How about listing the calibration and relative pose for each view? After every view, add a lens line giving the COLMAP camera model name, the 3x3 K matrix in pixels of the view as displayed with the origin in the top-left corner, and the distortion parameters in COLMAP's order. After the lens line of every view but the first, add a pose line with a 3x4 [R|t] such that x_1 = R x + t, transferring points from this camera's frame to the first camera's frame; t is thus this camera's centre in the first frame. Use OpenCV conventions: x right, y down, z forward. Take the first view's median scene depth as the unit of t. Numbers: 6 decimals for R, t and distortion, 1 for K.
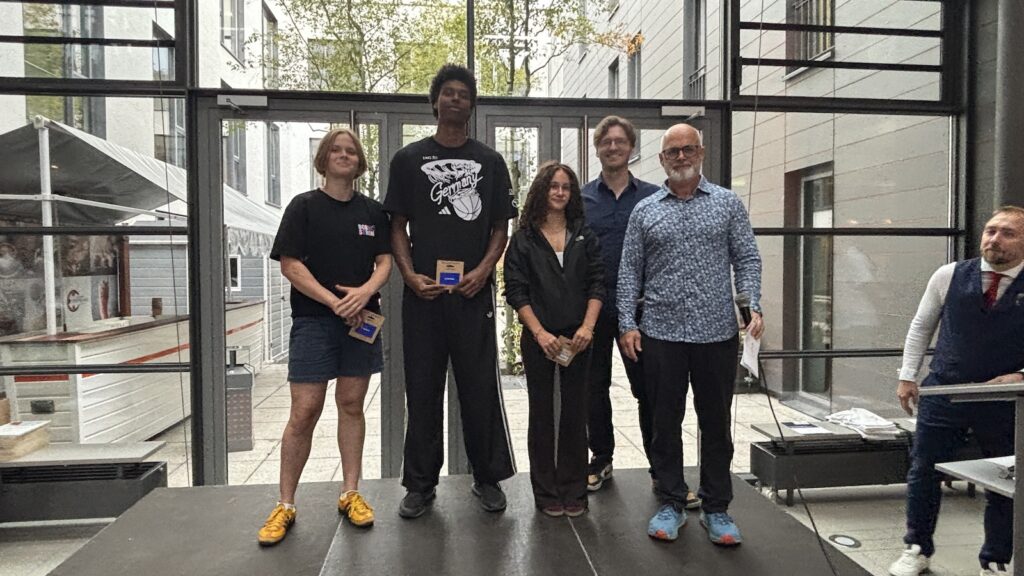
lens RADIAL K [[602.6, 0, 510.4], [0, 602.6, 285.9], [0, 0, 1]] dist [-0.009221, -0.001653]
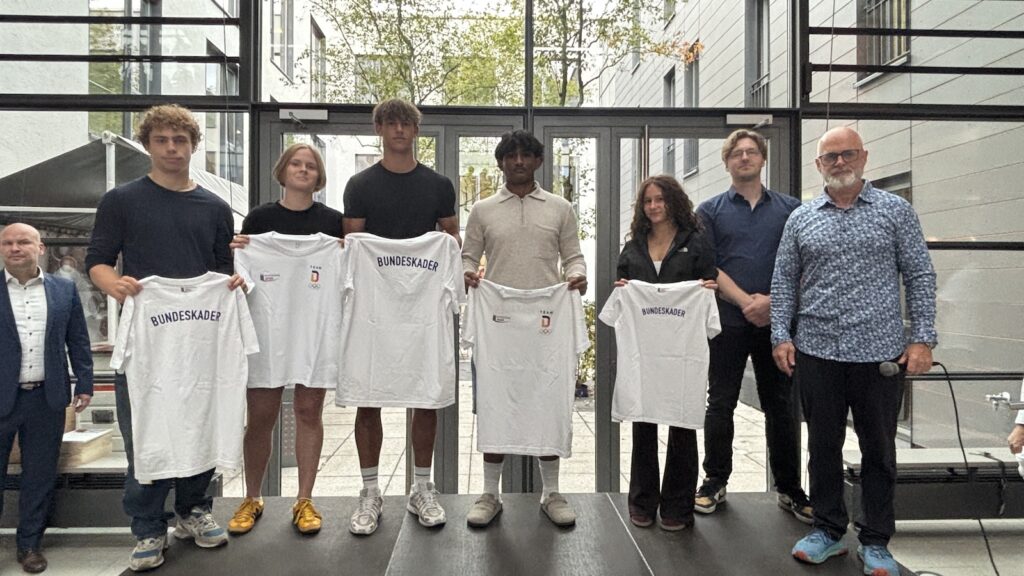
lens RADIAL K [[630.7, 0, 511.5], [0, 630.7, 284.1], [0, 0, 1]] dist [-0.003451, -0.007094]
pose [[0.997460, 0.006001, -0.070982, -0.013320], [-0.008539, 0.999333, -0.035513, 0.007705], [0.070721, 0.036029, 0.996845, -0.014462]]
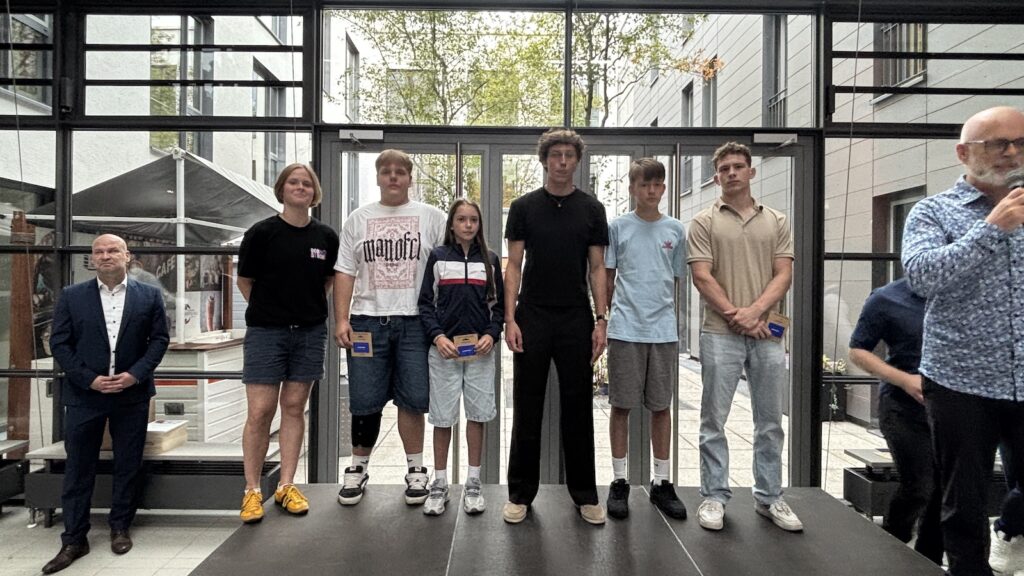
lens RADIAL K [[602.6, 0, 508.8], [0, 602.6, 287.9], [0, 0, 1]] dist [-0.009221, -0.001653]
pose [[0.994658, 0.013405, -0.102355, -0.040046], [-0.016667, 0.999378, -0.031077, 0.001970], [0.101875, 0.032616, 0.994262, -0.039804]]
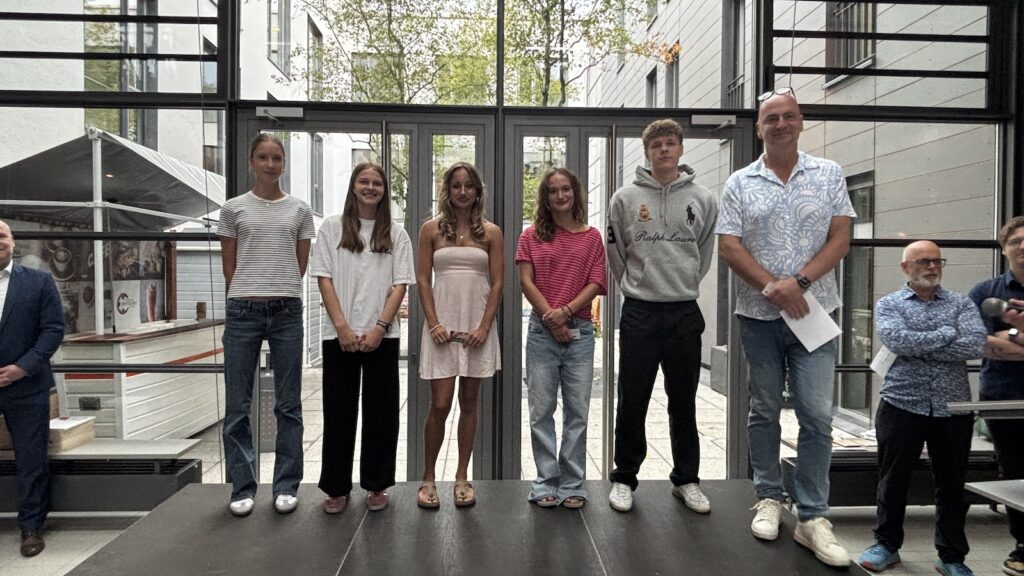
lens RADIAL K [[602.6, 0, 510.9], [0, 602.6, 287.1], [0, 0, 1]] dist [-0.009221, -0.001653]
pose [[0.997938, 0.012477, -0.062961, 0.014402], [-0.013414, 0.999805, -0.014479, 0.002371], [0.062768, 0.015294, 0.997911, -0.003739]]
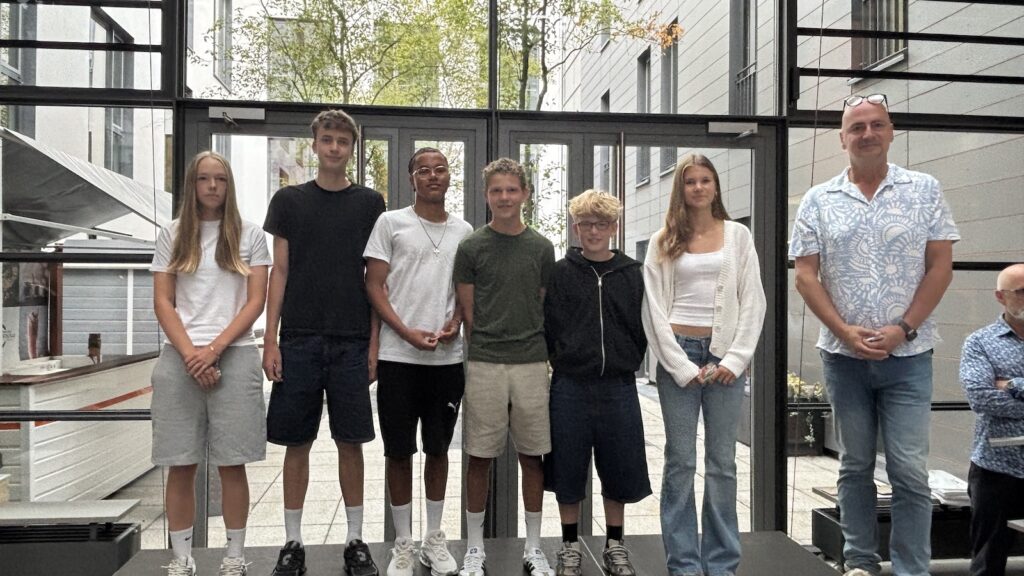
lens RADIAL K [[763.7, 0, 506.1], [0, 763.7, 290.0], [0, 0, 1]] dist [0.013319, -0.030663]
pose [[0.999954, 0.009468, -0.001695, -0.029473], [-0.009531, 0.999081, -0.041796, -0.002331], [0.001298, 0.041810, 0.999125, -0.079200]]
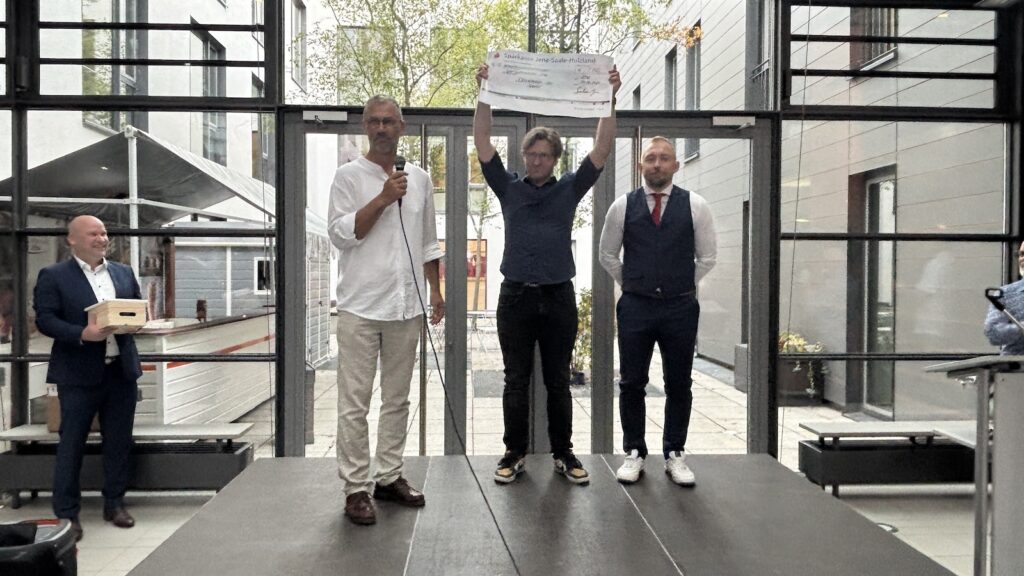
lens RADIAL K [[696.9, 0, 505.6], [0, 696.9, 285.6], [0, 0, 1]] dist [0.001991, -0.018558]
pose [[0.997896, 0.009557, -0.064127, -0.020611], [-0.010627, 0.999810, -0.016351, 0.013777], [0.063959, 0.016998, 0.997808, -0.165701]]
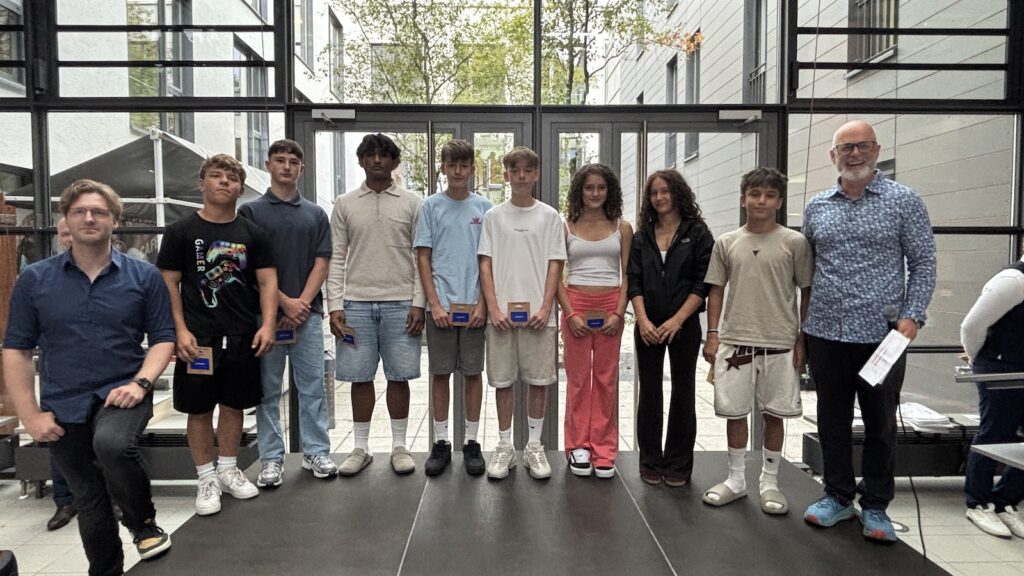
lens RADIAL K [[602.6, 0, 507.7], [0, 602.6, 290.9], [0, 0, 1]] dist [-0.009221, -0.001653]
pose [[0.995695, 0.007769, -0.092369, -0.011543], [-0.006565, 0.999890, 0.013324, 0.002809], [0.092462, -0.012660, 0.995636, -0.058726]]
